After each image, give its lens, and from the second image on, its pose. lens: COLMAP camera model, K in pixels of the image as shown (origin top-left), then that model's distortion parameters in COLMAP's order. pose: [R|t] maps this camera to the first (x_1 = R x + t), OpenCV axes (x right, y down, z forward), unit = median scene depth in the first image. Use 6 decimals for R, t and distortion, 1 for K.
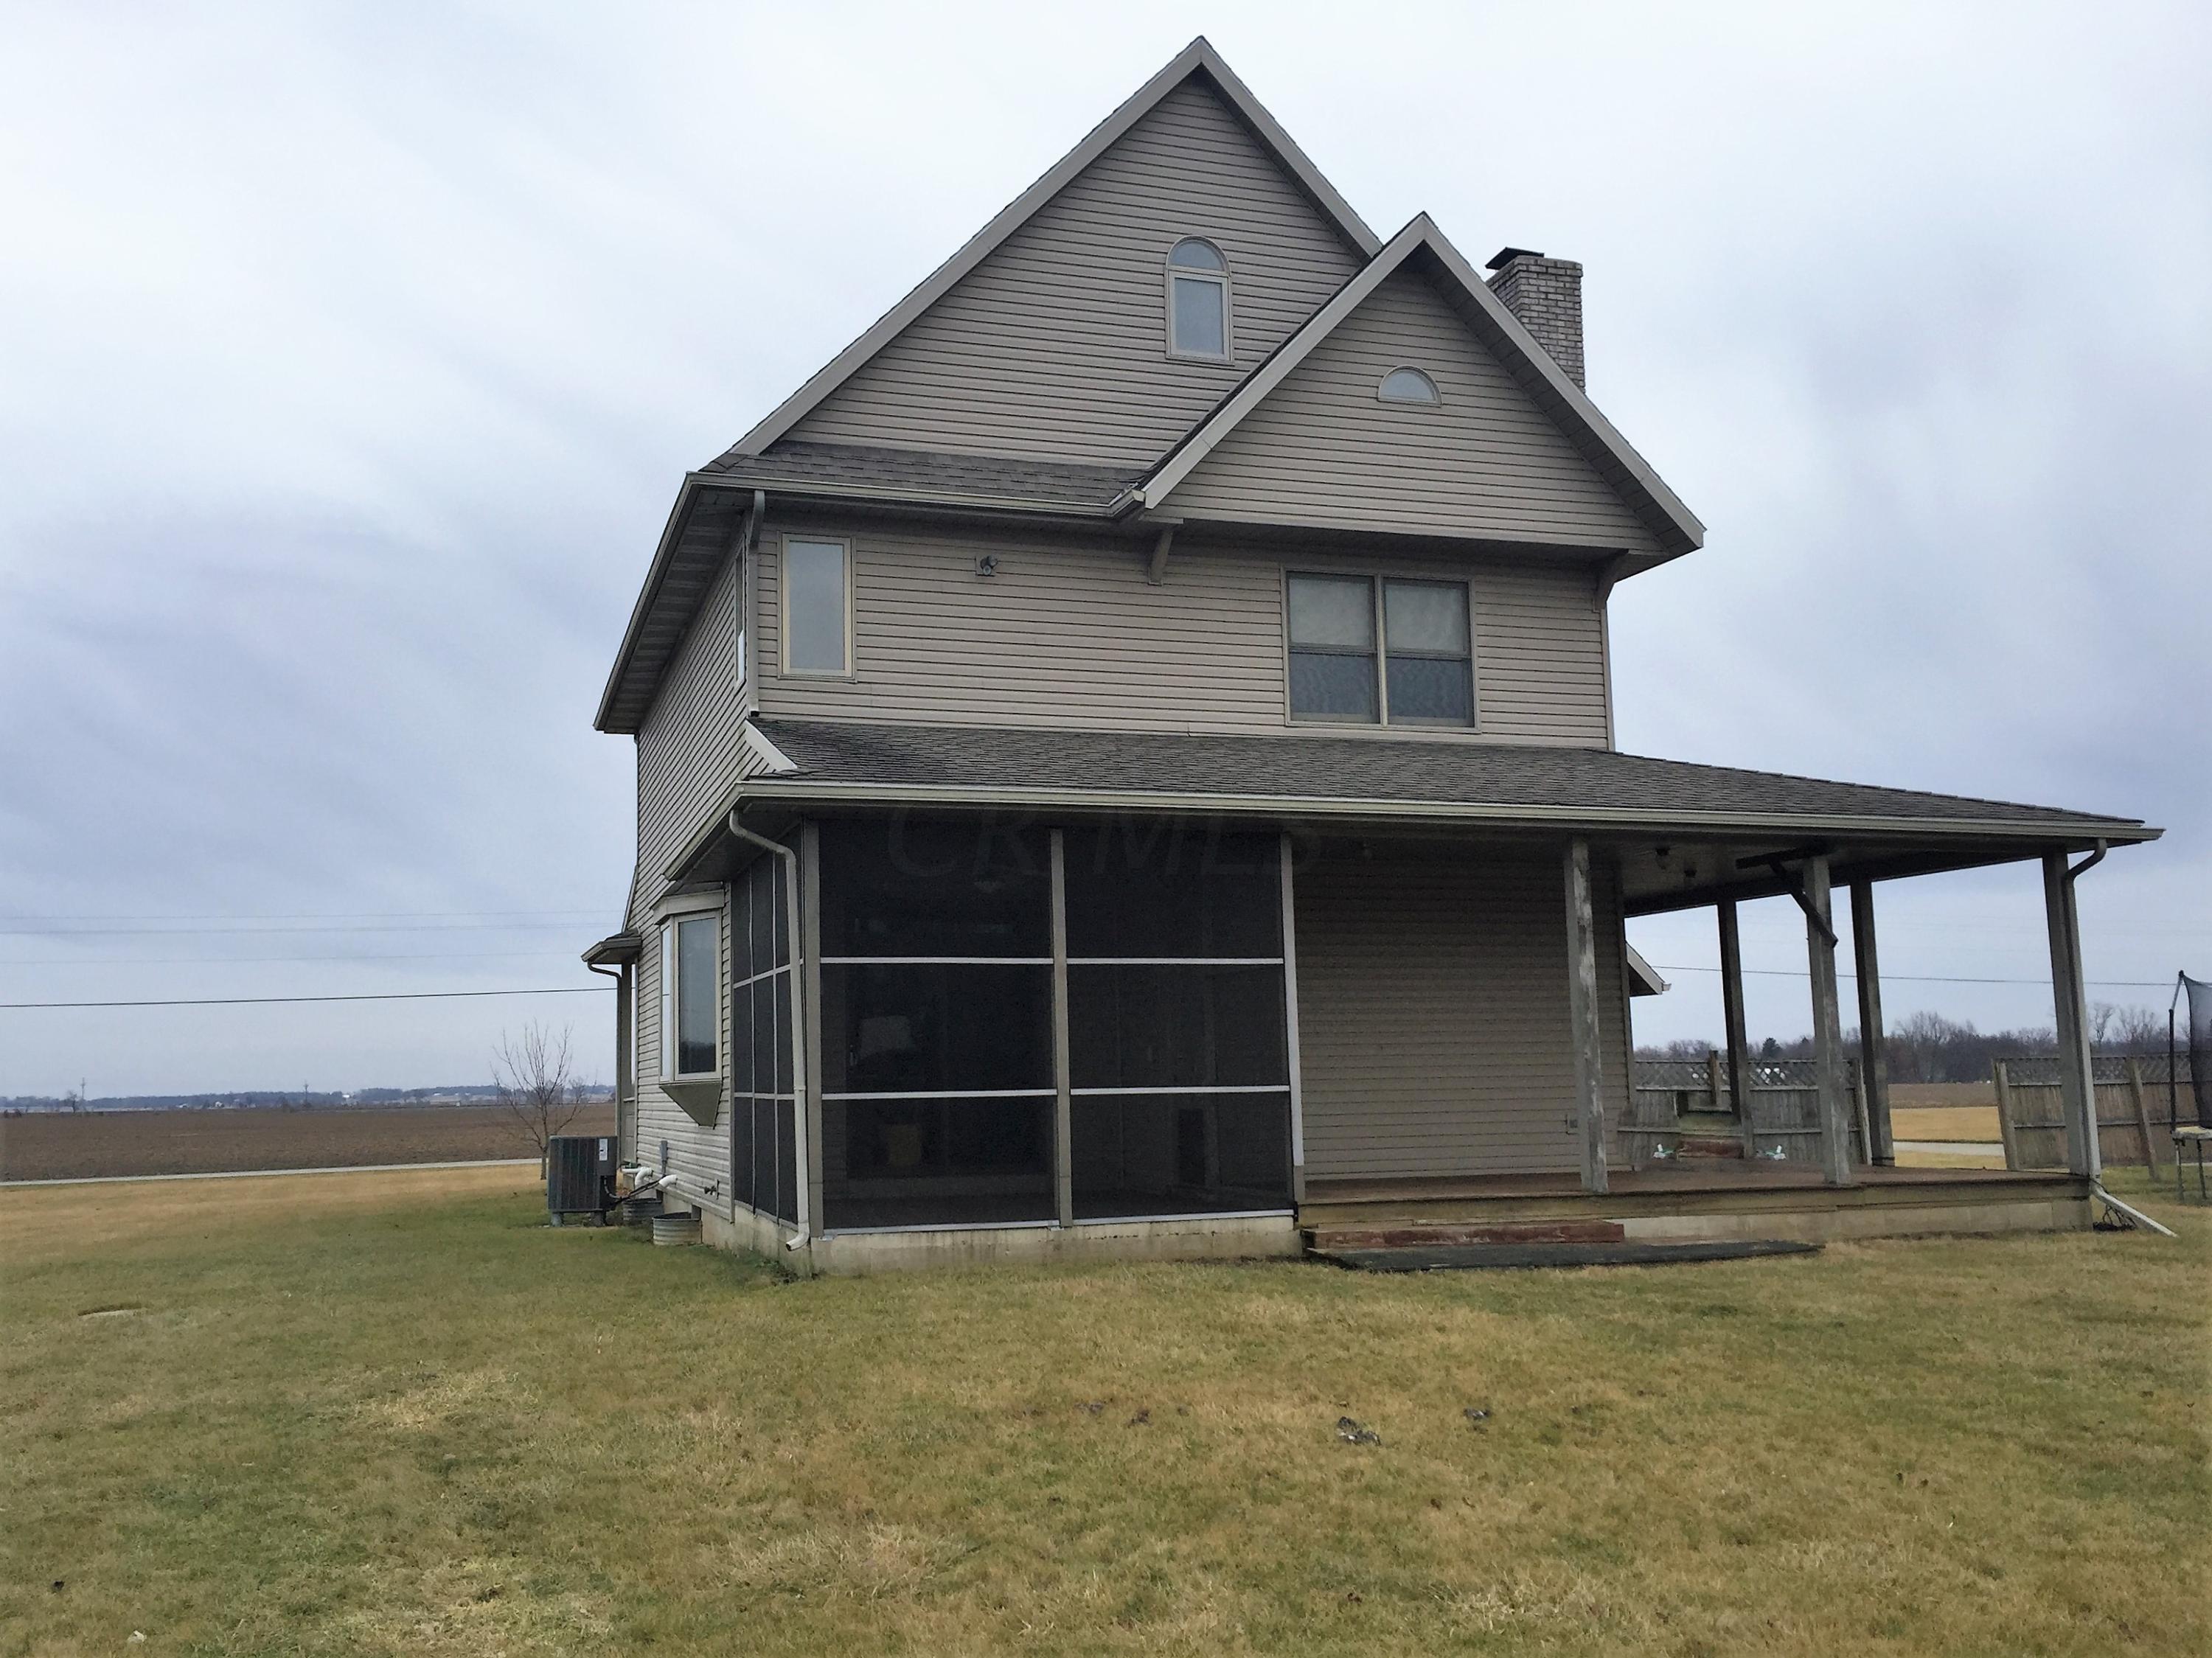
lens RADIAL K [[2000.3, 0, 1101.7], [0, 2000.3, 814.6], [0, 0, 1]] dist [0.061844, -0.060445]
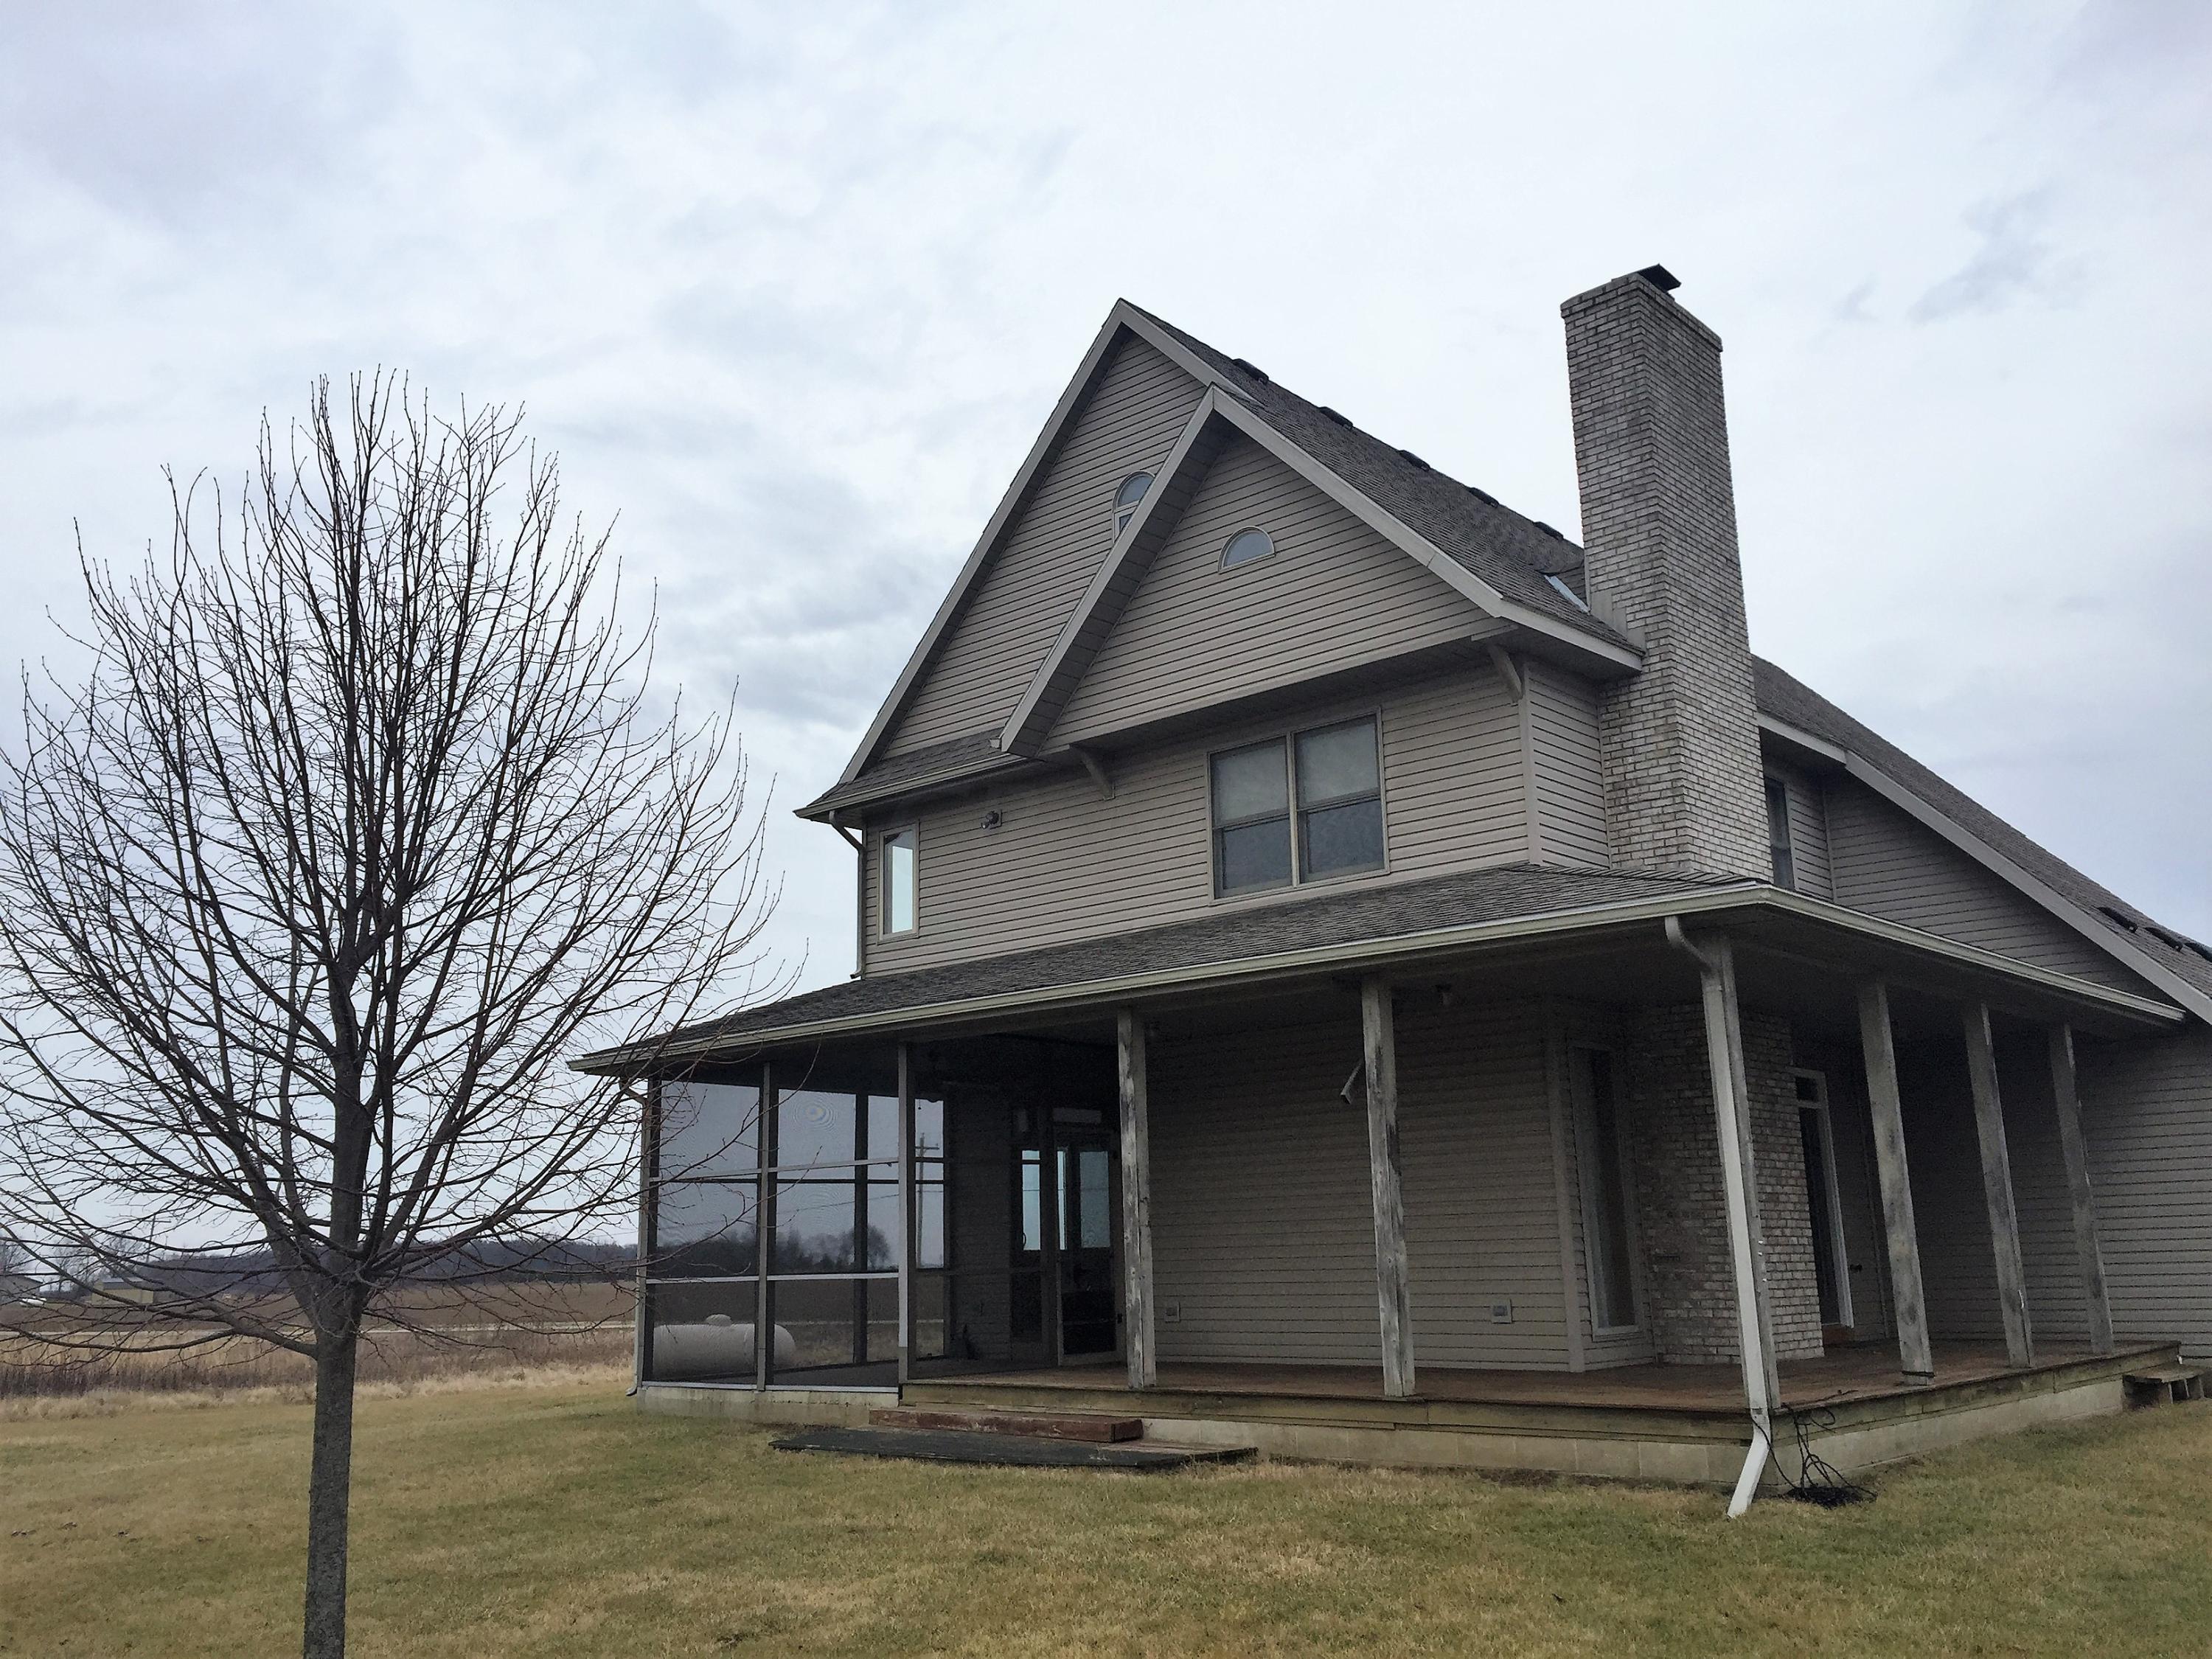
lens RADIAL K [[1892.1, 0, 1106.0], [0, 1892.1, 829.5], [0, 0, 1]] dist [0.076870, -0.098684]
pose [[0.496925, -0.190076, -0.846721, 0.906945], [0.130410, 0.980994, -0.143683, 0.049723], [0.857939, -0.039021, 0.512268, 0.469446]]
